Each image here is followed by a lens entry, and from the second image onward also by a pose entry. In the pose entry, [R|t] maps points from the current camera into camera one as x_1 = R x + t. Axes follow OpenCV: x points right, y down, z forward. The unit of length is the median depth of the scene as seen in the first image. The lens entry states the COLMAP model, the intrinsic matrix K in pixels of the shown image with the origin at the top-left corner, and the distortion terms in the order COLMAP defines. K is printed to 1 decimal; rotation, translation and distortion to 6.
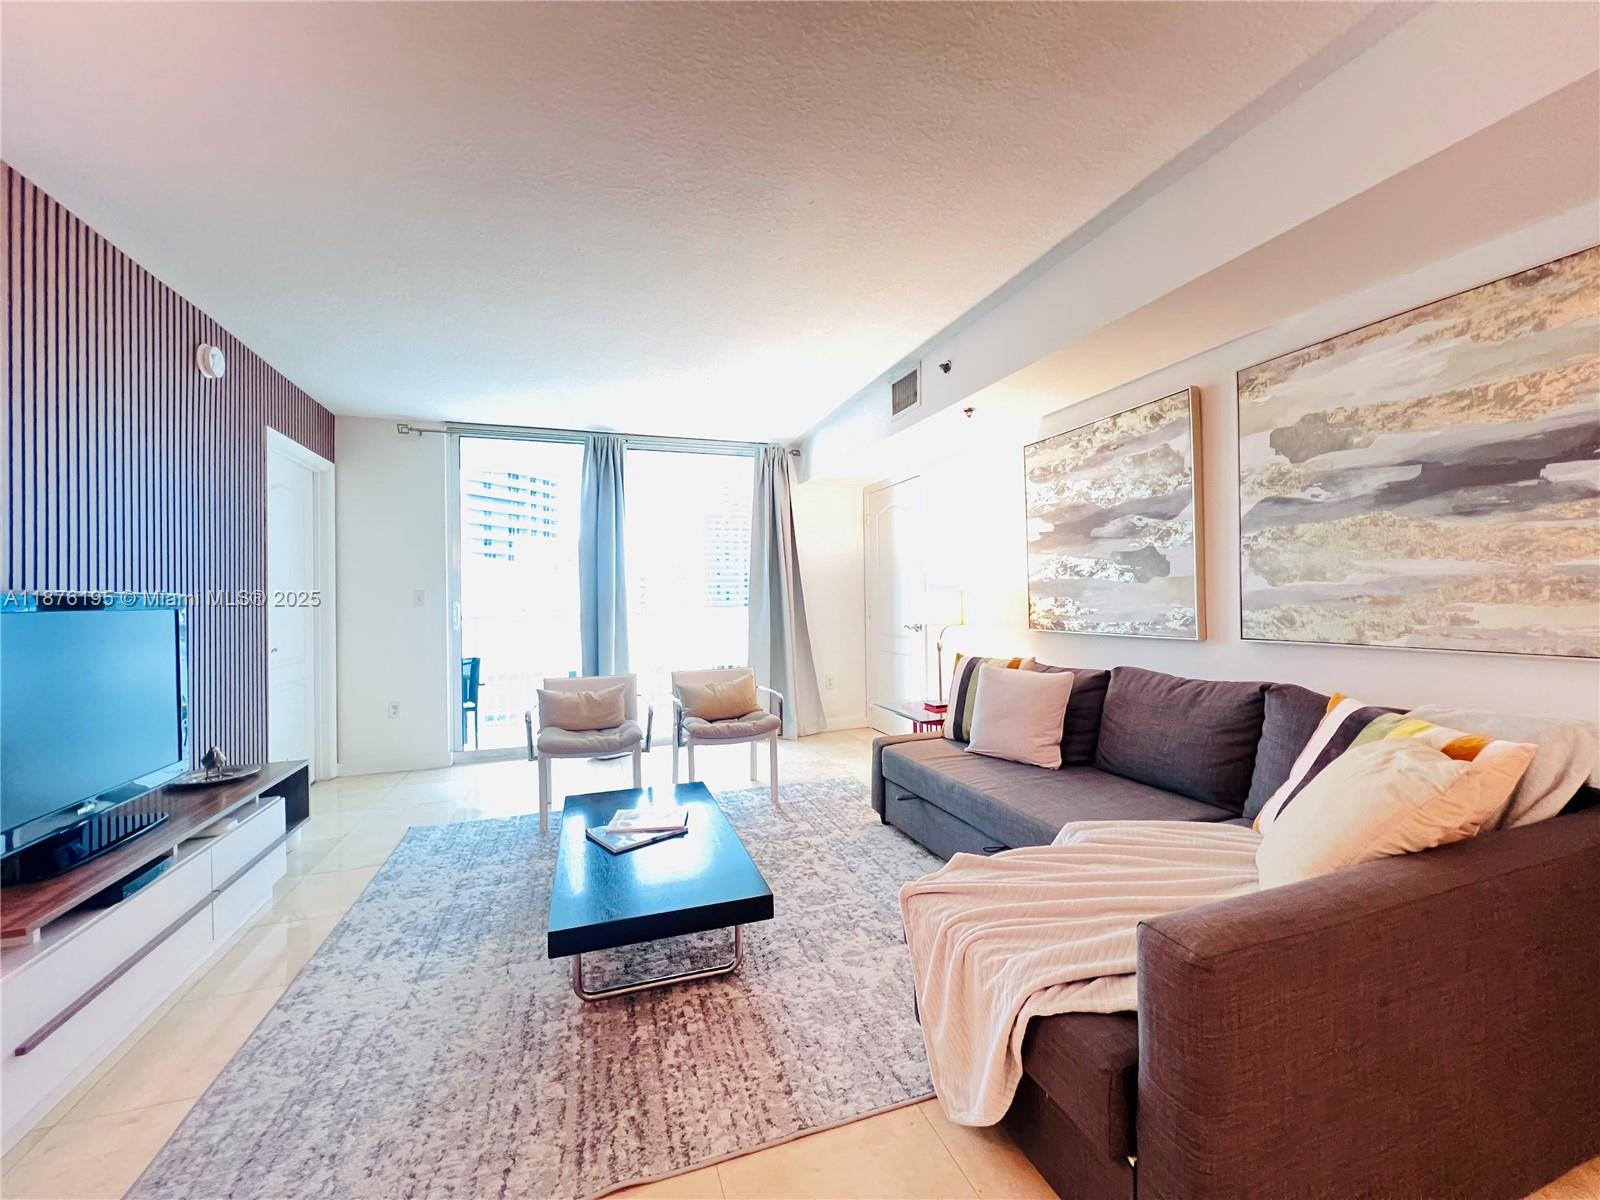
lens RADIAL K [[633.9, 0, 796.0], [0, 633.9, 593.3], [0, 0, 1]] dist [-0.002731, 0.001093]
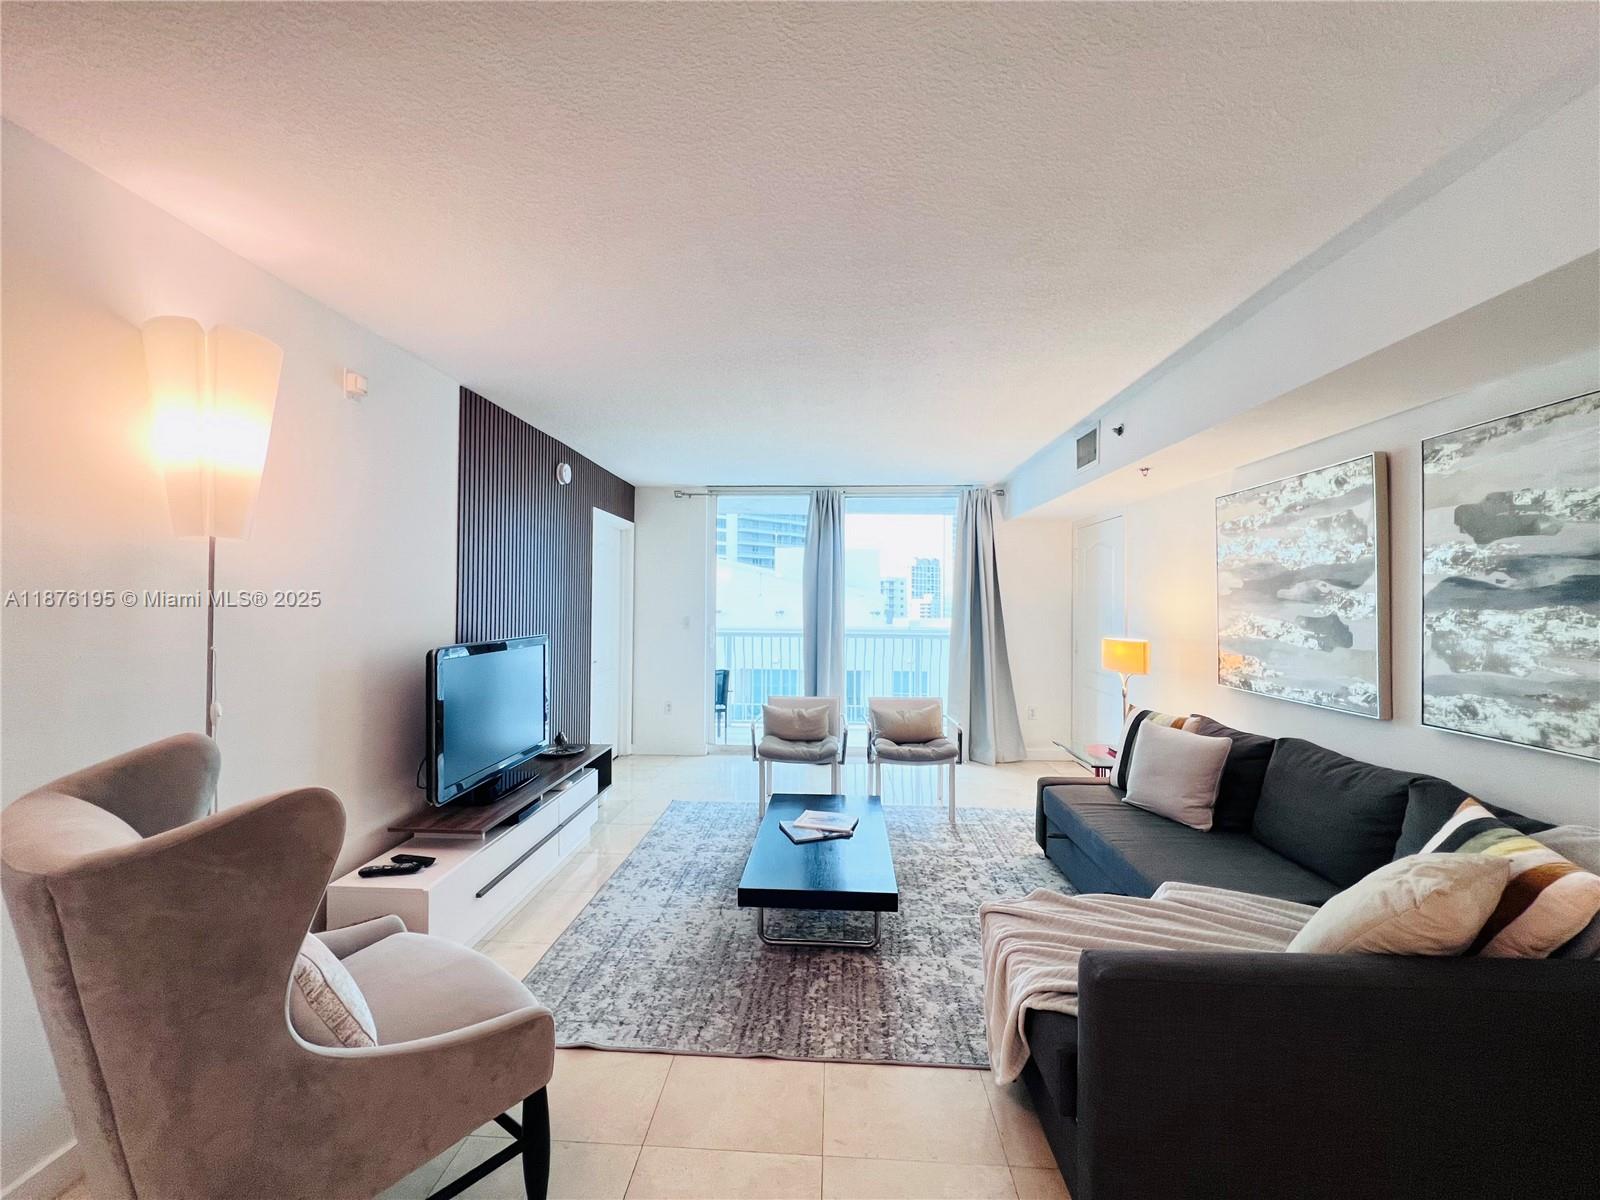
lens RADIAL K [[633.9, 0, 800.2], [0, 633.9, 594.7], [0, 0, 1]] dist [-0.002731, 0.001093]
pose [[0.927767, 0.017223, -0.372761, 0.178140], [-0.018286, 0.999833, 0.000683, -0.096236], [0.372711, 0.006183, 0.927927, -0.202627]]
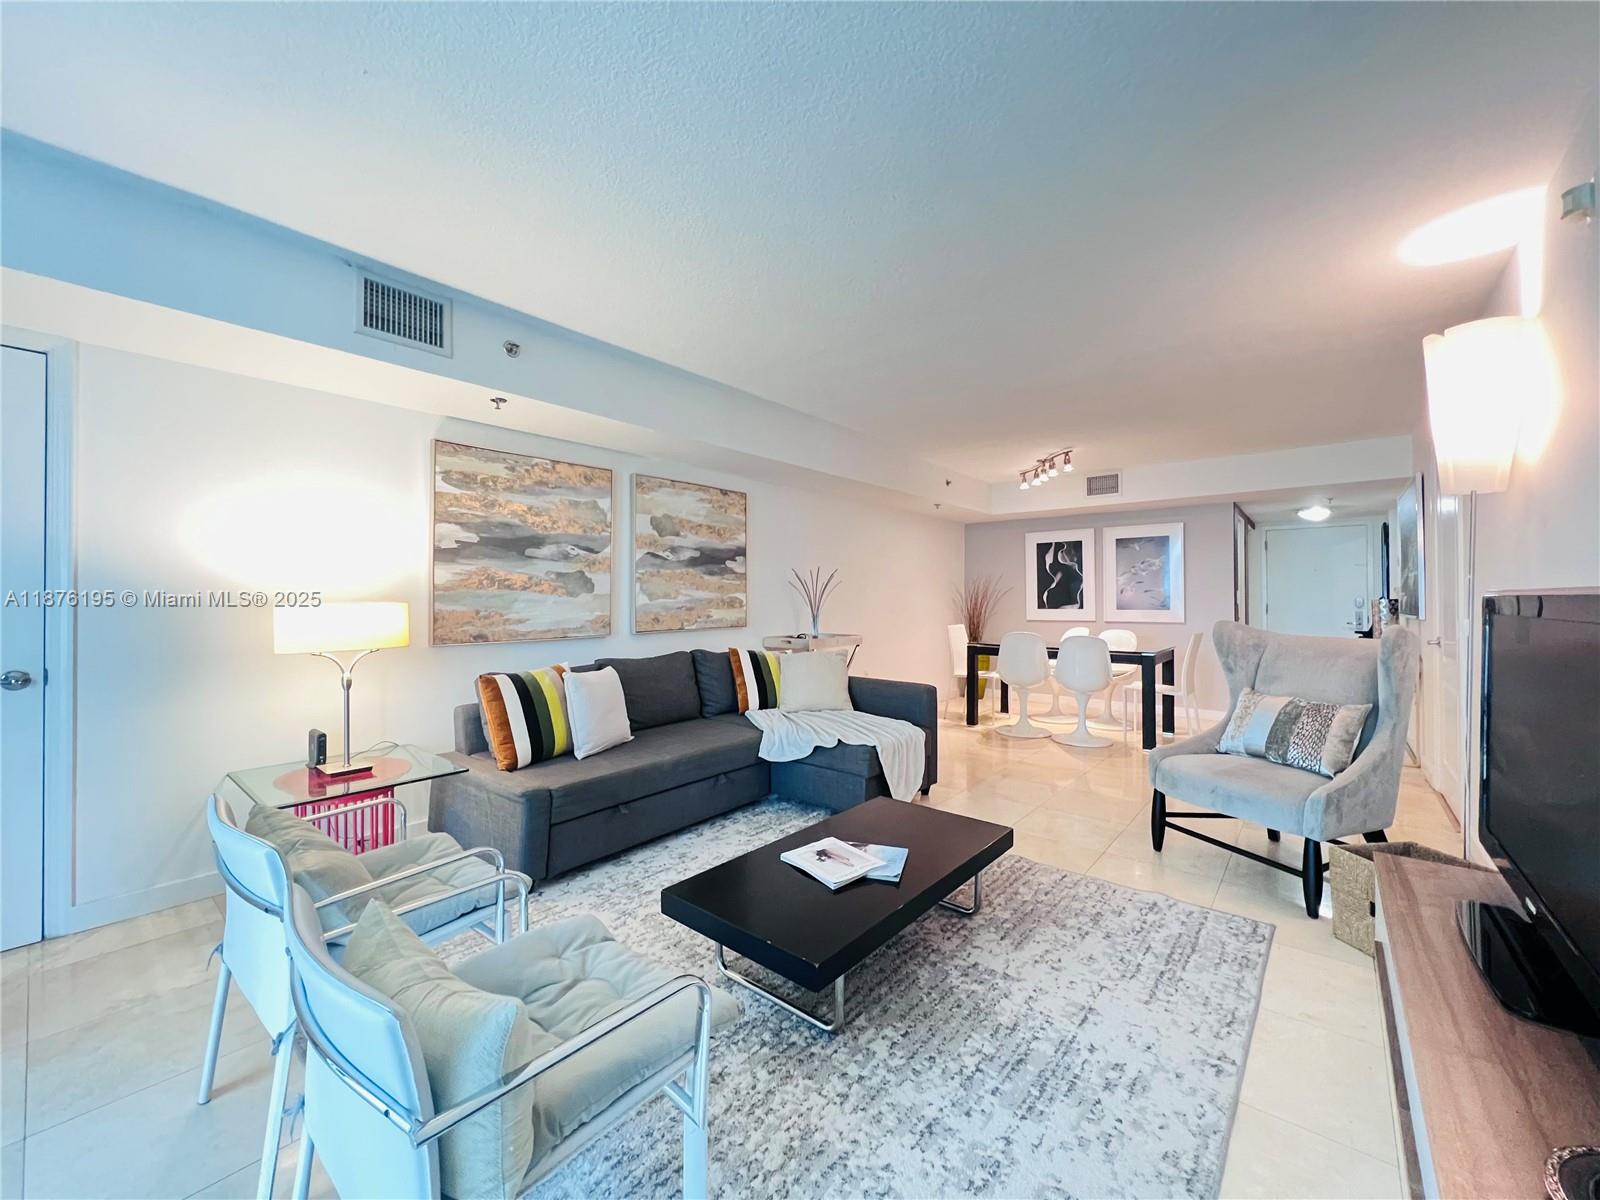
lens RADIAL K [[633.9, 0, 798.4], [0, 633.9, 595.7], [0, 0, 1]] dist [-0.002731, 0.001093]
pose [[-0.521532, 0.023209, 0.852916, -0.891143], [0.007794, 0.999718, -0.022438, 0.014288], [-0.853196, -0.005055, -0.521566, 1.396222]]
